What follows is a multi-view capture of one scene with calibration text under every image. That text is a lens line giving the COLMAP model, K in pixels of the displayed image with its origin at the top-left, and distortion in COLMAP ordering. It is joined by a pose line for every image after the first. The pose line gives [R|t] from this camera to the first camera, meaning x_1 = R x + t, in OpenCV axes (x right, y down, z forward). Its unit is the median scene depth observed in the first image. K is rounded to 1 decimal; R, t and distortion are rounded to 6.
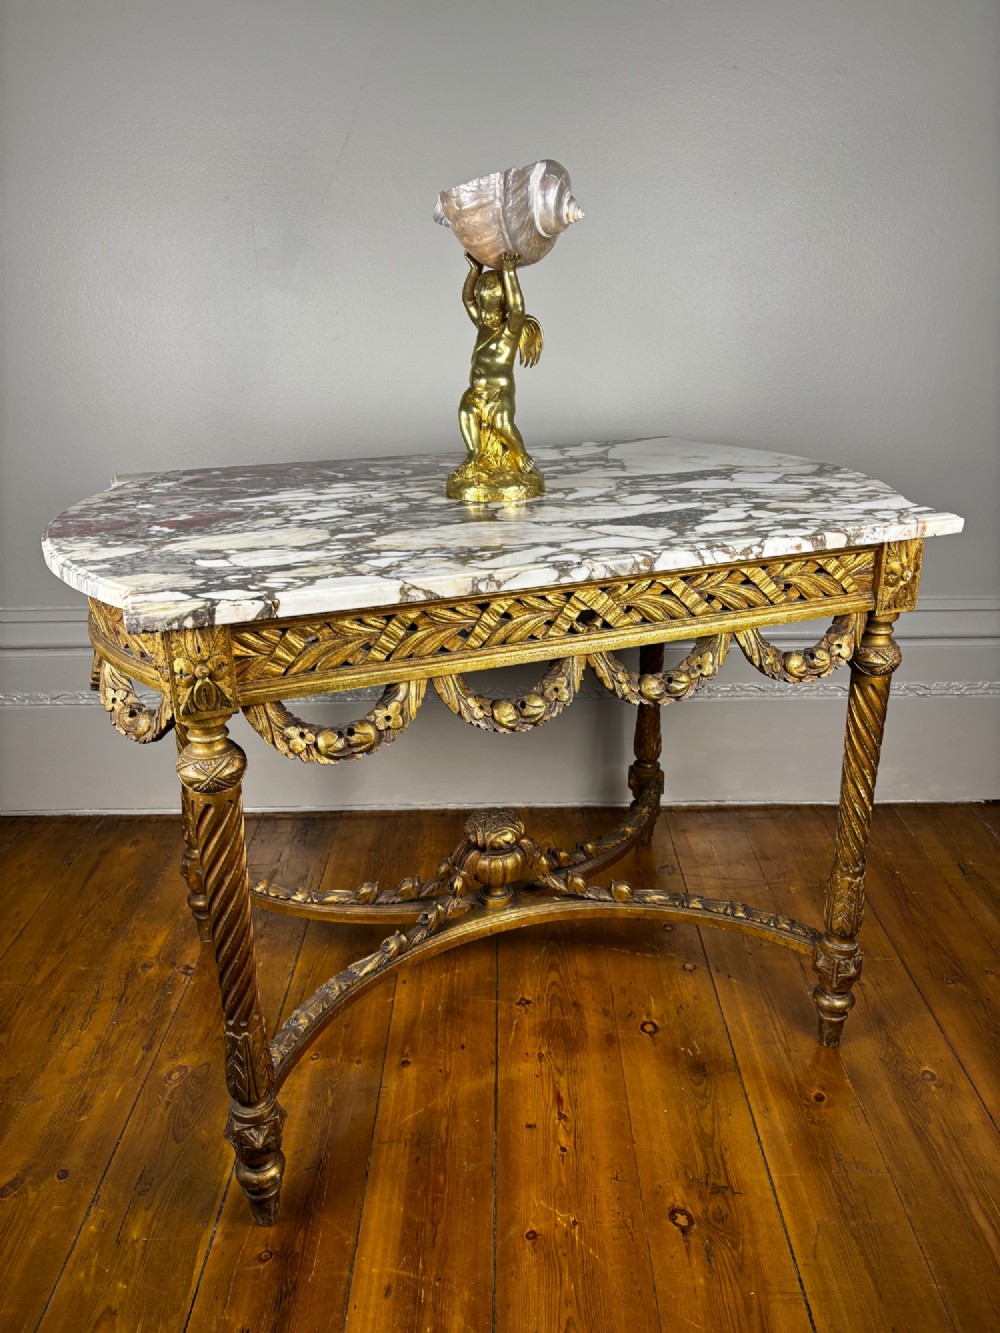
lens RADIAL K [[1008.0, 0, 500.6], [0, 1008.0, 665.5], [0, 0, 1]] dist [0.065255, -0.082138]
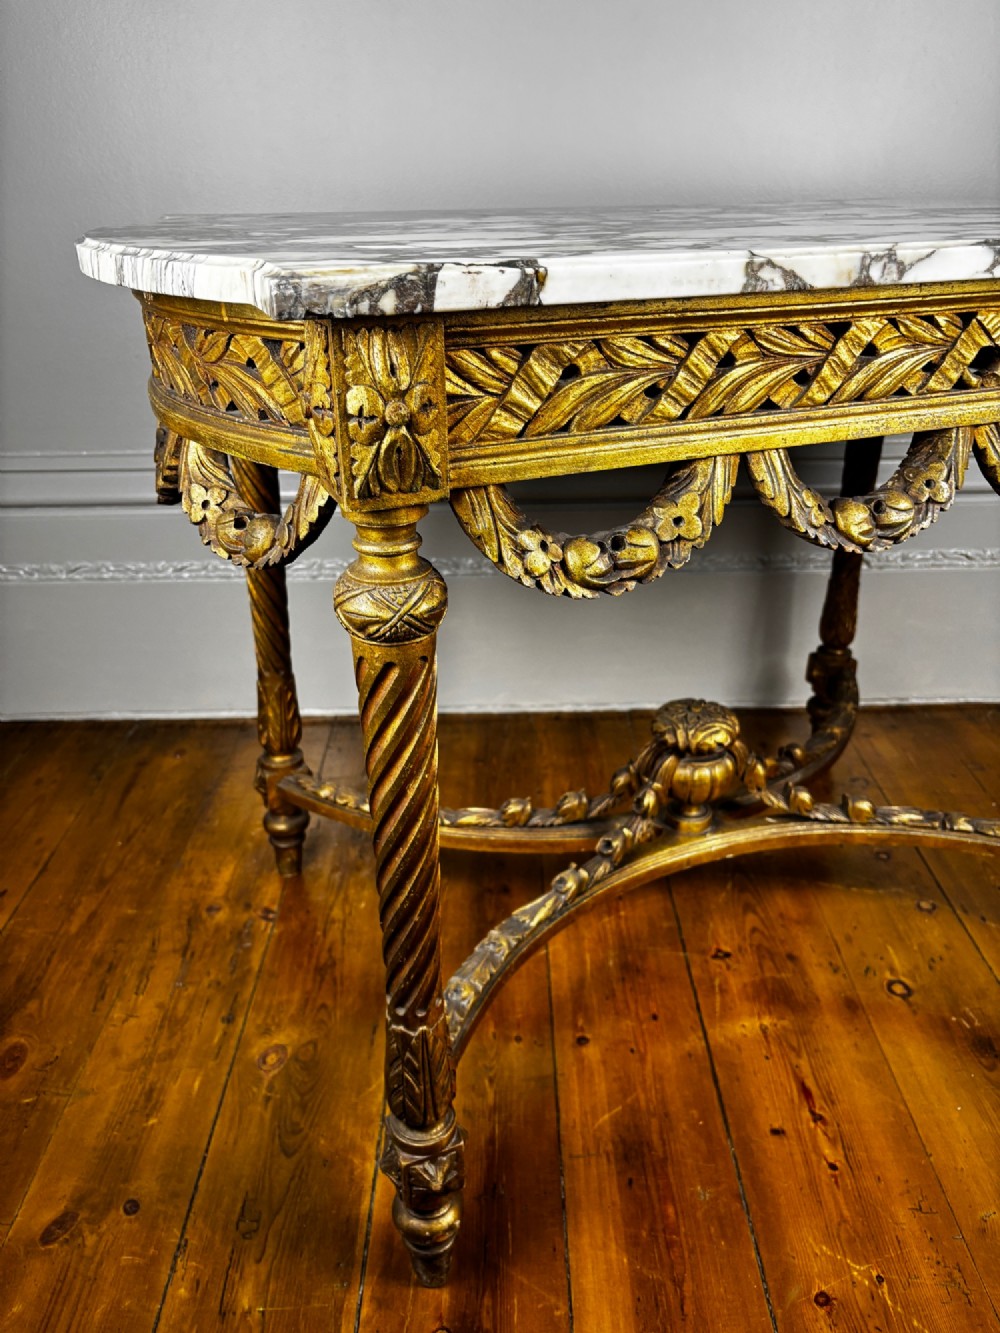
lens RADIAL K [[1015.5, 0, 497.9], [0, 1015.5, 667.1], [0, 0, 1]] dist [0.058321, -0.081791]
pose [[0.999980, -0.004030, 0.004926, -0.171313], [0.003638, 0.997008, 0.077211, 0.070733], [-0.005222, -0.077191, 0.997003, 0.309884]]
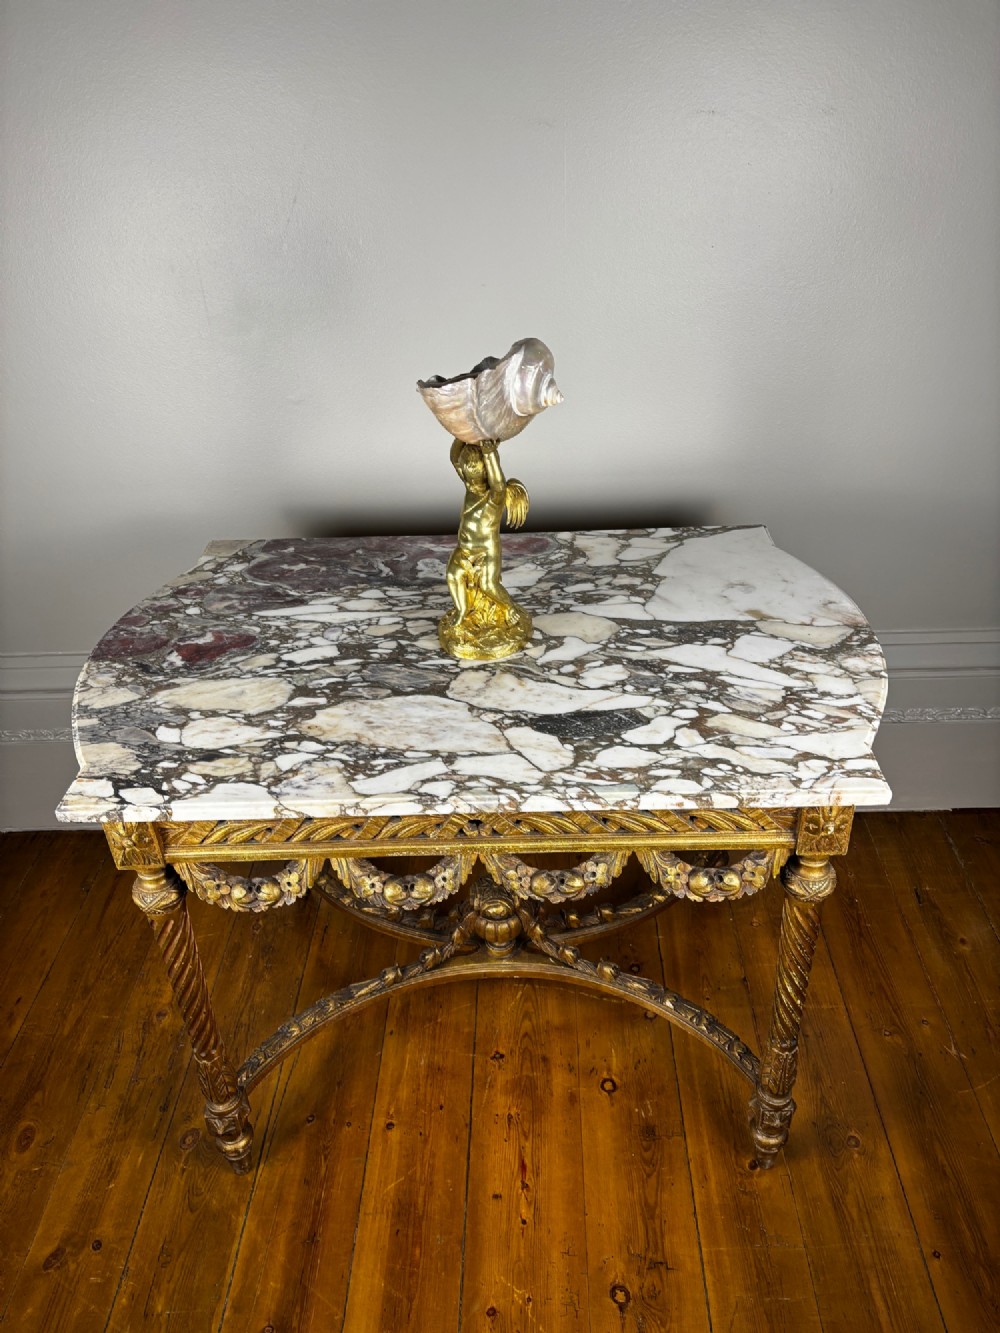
lens RADIAL K [[1007.7, 0, 505.5], [0, 1007.7, 668.3], [0, 0, 1]] dist [0.067478, -0.083207]
pose [[0.999474, -0.013690, -0.029396, 0.082222], [0.019636, 0.976924, 0.212684, -0.376861], [0.025806, -0.213149, 0.976679, 0.004923]]
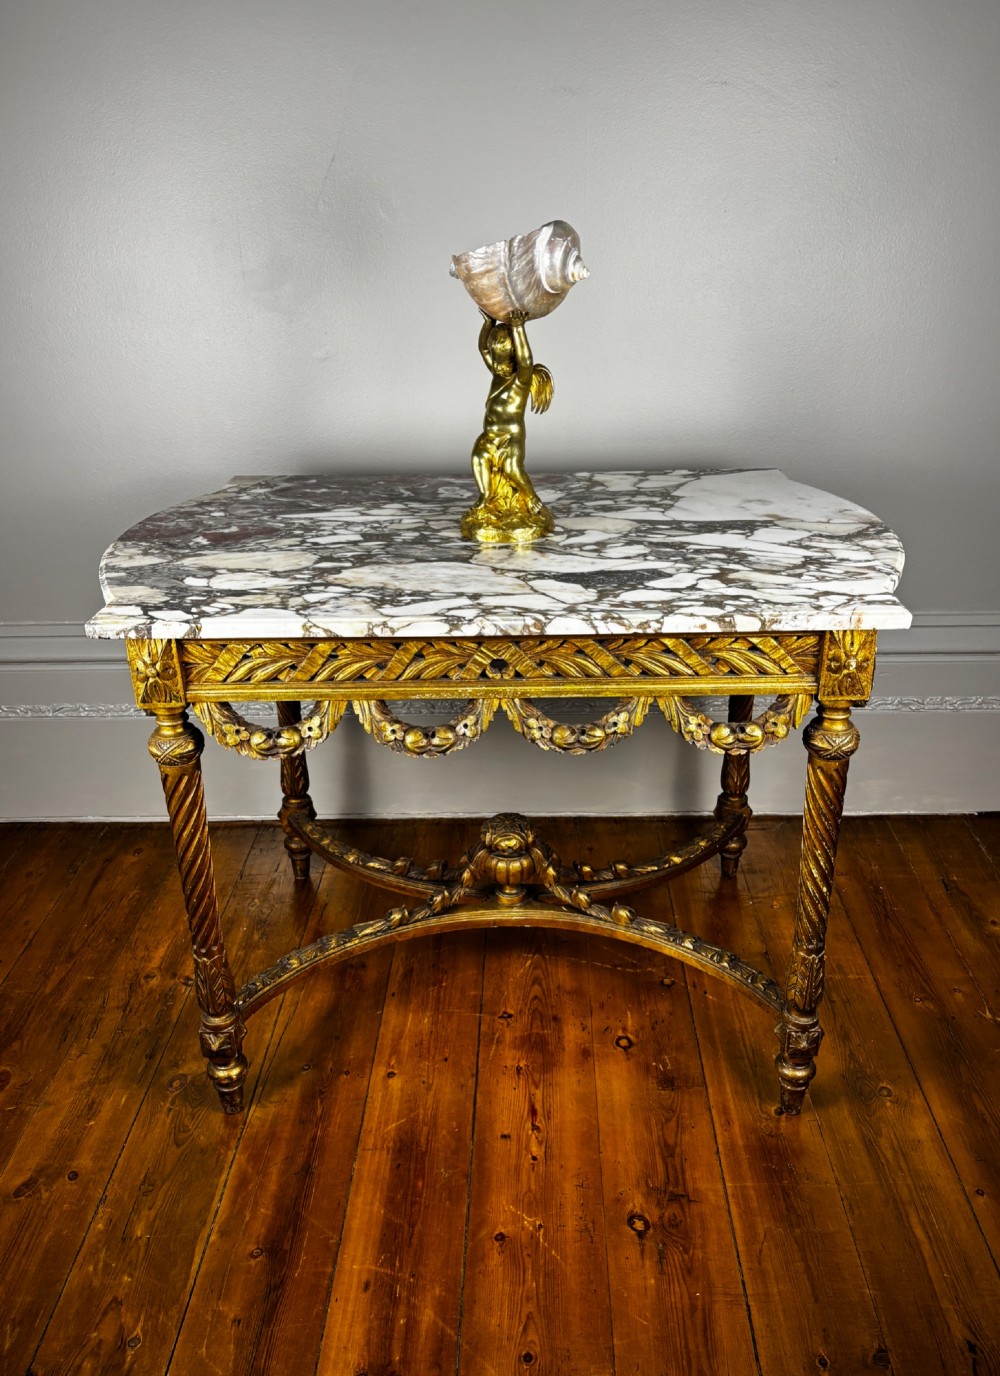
lens RADIAL K [[1075.0, 0, 502.9], [0, 1075.0, 688.8], [0, 0, 1]] dist [0.051832, -0.057704]
pose [[0.999681, 0.002369, -0.025149, 0.055187], [-0.000723, 0.997870, 0.065235, -0.092043], [0.025250, -0.065196, 0.997553, -0.106785]]
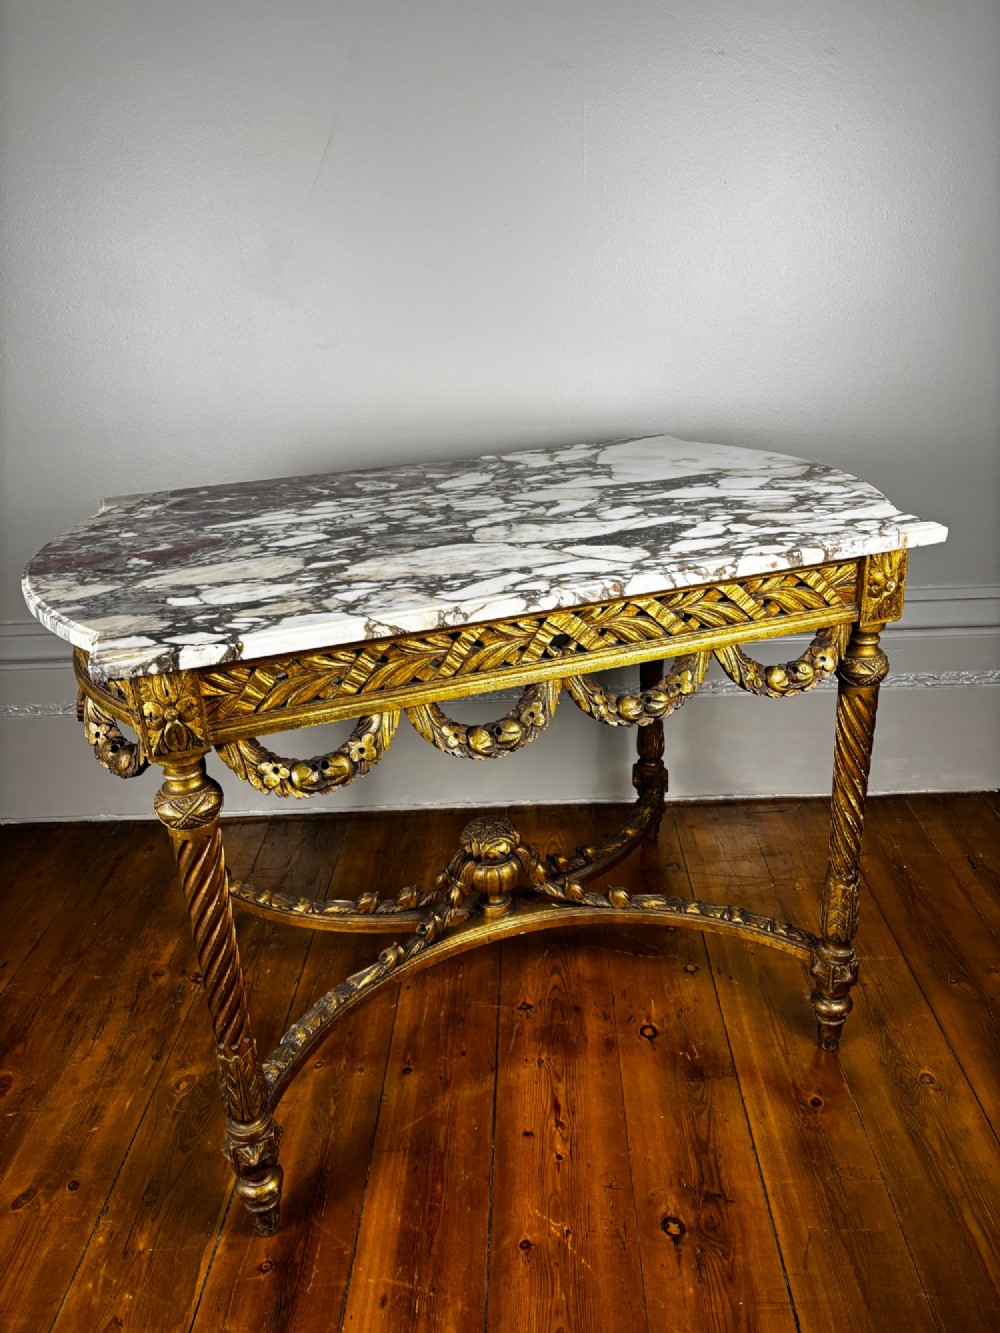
lens RADIAL K [[1008.8, 0, 500.6], [0, 1008.8, 670.0], [0, 0, 1]] dist [0.059762, -0.073985]
pose [[0.999073, -0.023717, -0.035924, 0.050381], [0.024926, 0.999125, 0.033591, -0.045020], [0.035096, -0.034455, 0.998790, 0.000910]]
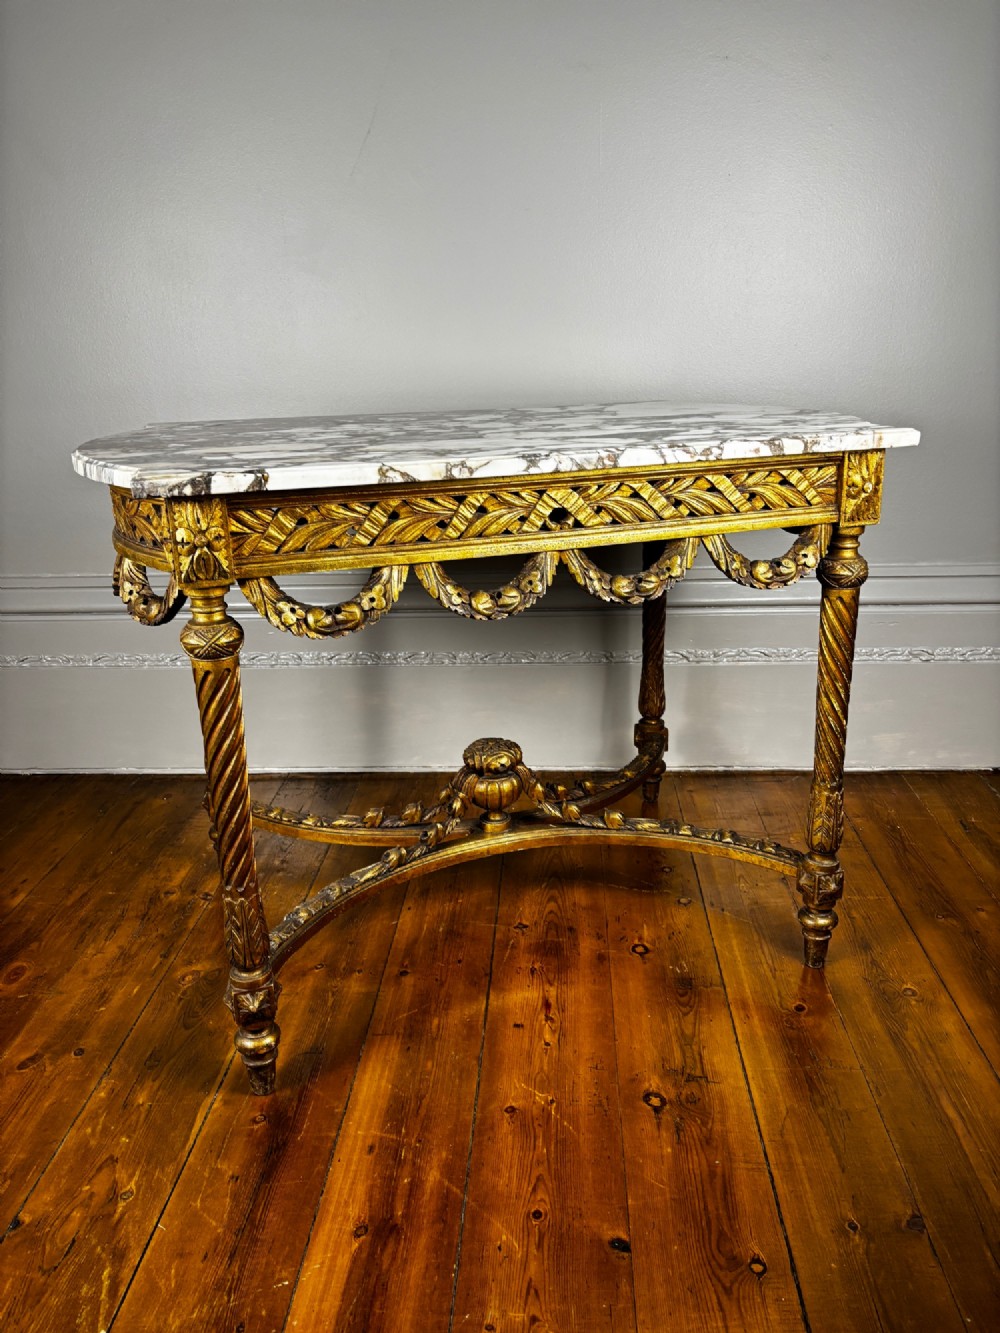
lens RADIAL K [[1008.8, 0, 500.6], [0, 1008.8, 670.0], [0, 0, 1]] dist [0.059762, -0.073985]
pose [[0.998423, 0.004267, -0.055980, 0.069378], [-0.007113, 0.998687, -0.050737, 0.142607], [0.055690, 0.051055, 0.997142, -0.063029]]
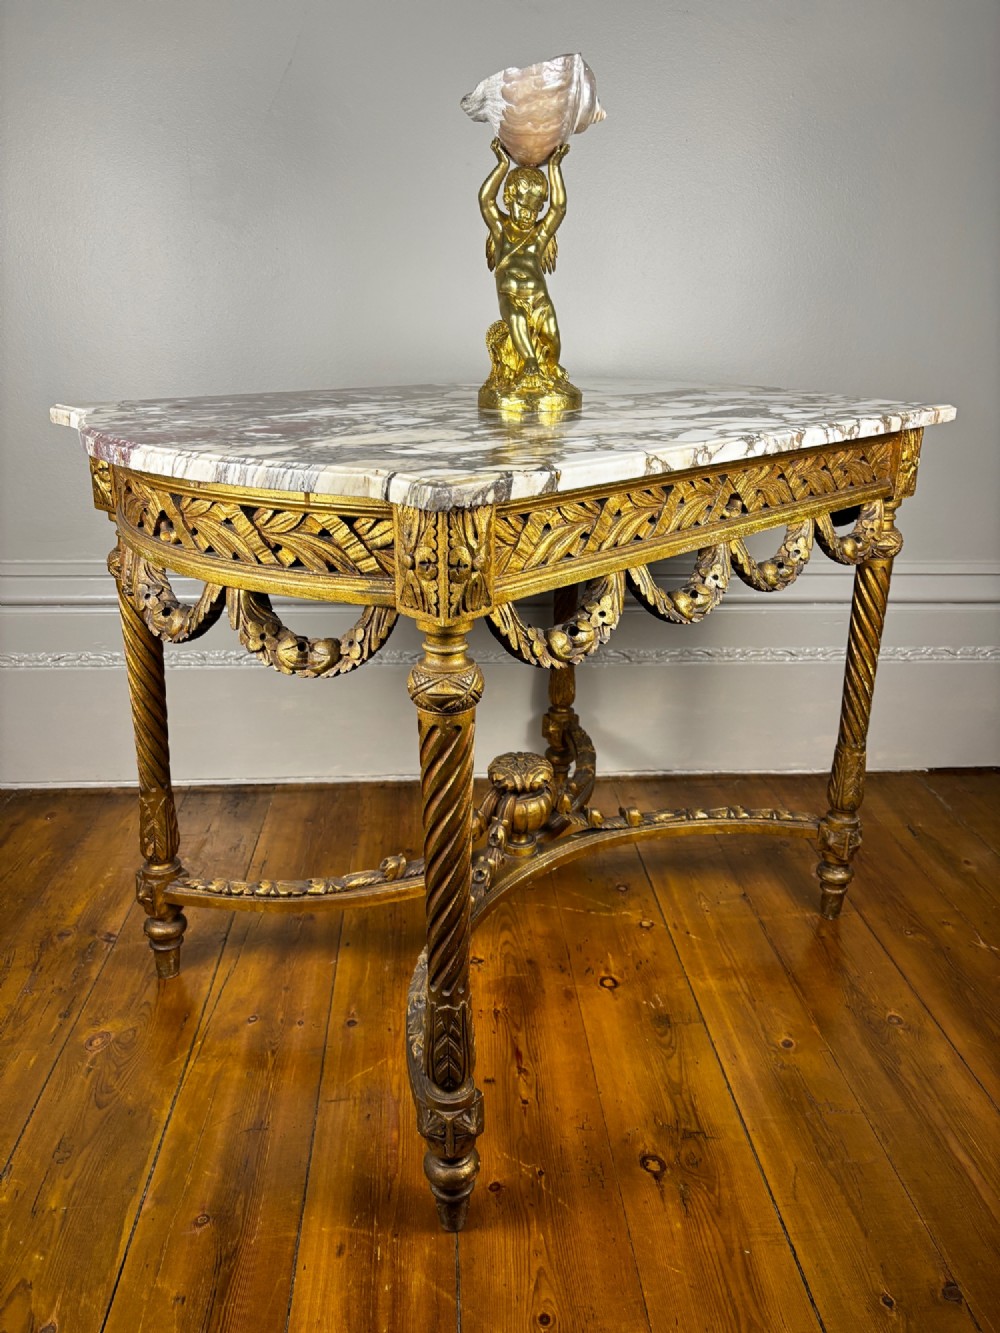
lens RADIAL K [[1008.8, 0, 500.6], [0, 1008.8, 670.0], [0, 0, 1]] dist [0.059762, -0.073985]
pose [[0.996848, 0.002757, 0.079292, -0.035273], [-0.000321, 0.999528, -0.030717, 0.105517], [-0.079339, 0.030595, 0.996378, 0.056881]]
